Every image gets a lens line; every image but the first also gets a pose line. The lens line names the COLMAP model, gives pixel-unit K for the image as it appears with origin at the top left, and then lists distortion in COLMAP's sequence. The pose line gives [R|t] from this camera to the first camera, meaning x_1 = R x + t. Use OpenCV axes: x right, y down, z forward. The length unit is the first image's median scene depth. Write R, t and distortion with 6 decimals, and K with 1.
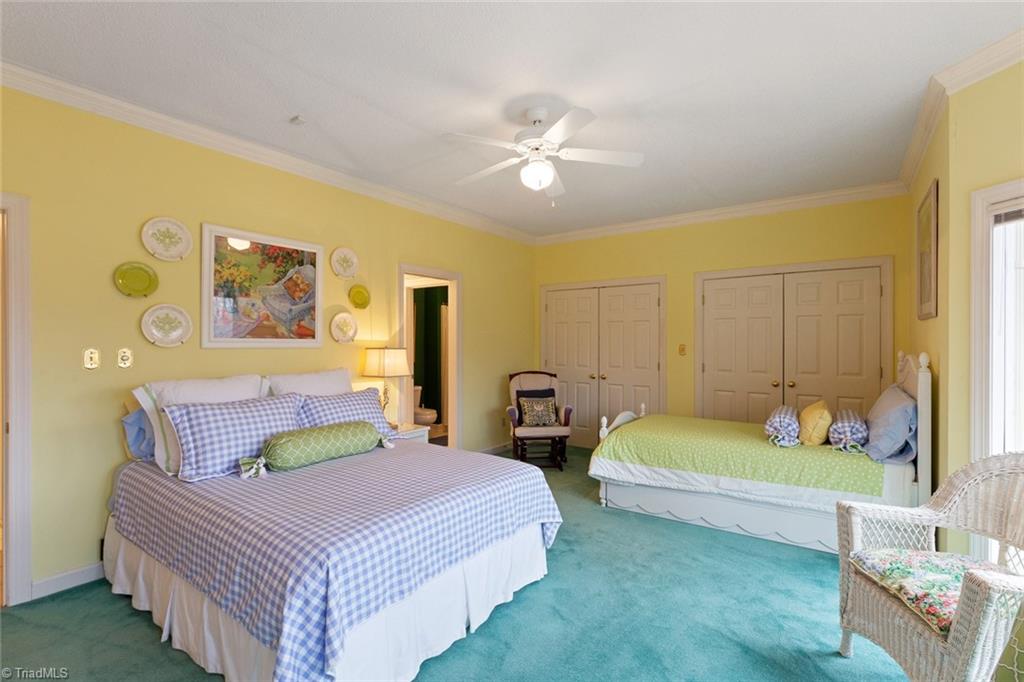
lens RADIAL K [[472.4, 0, 512.0], [0, 472.4, 341.0], [0, 0, 1]] dist [0.000592, 0.000028]
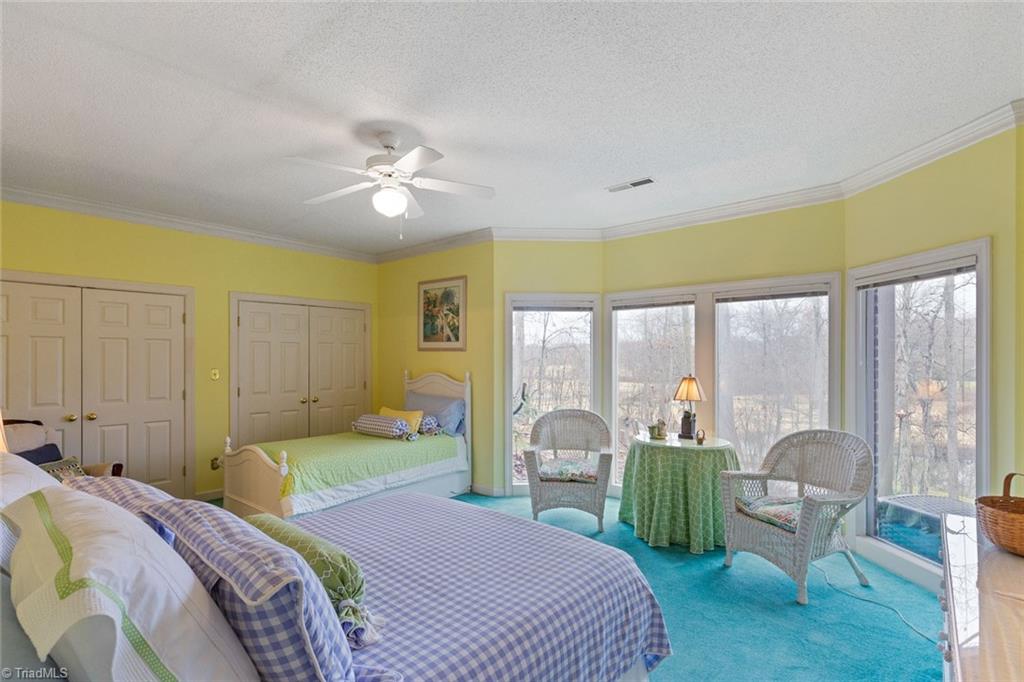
lens RADIAL K [[470.8, 0, 509.8], [0, 470.8, 359.2], [0, 0, 1]] dist [-0.000201, -0.000068]
pose [[0.090939, -0.001836, 0.995855, -0.728005], [-0.005088, 0.999984, 0.002308, -0.021423], [-0.995843, -0.005277, 0.090929, 0.536303]]
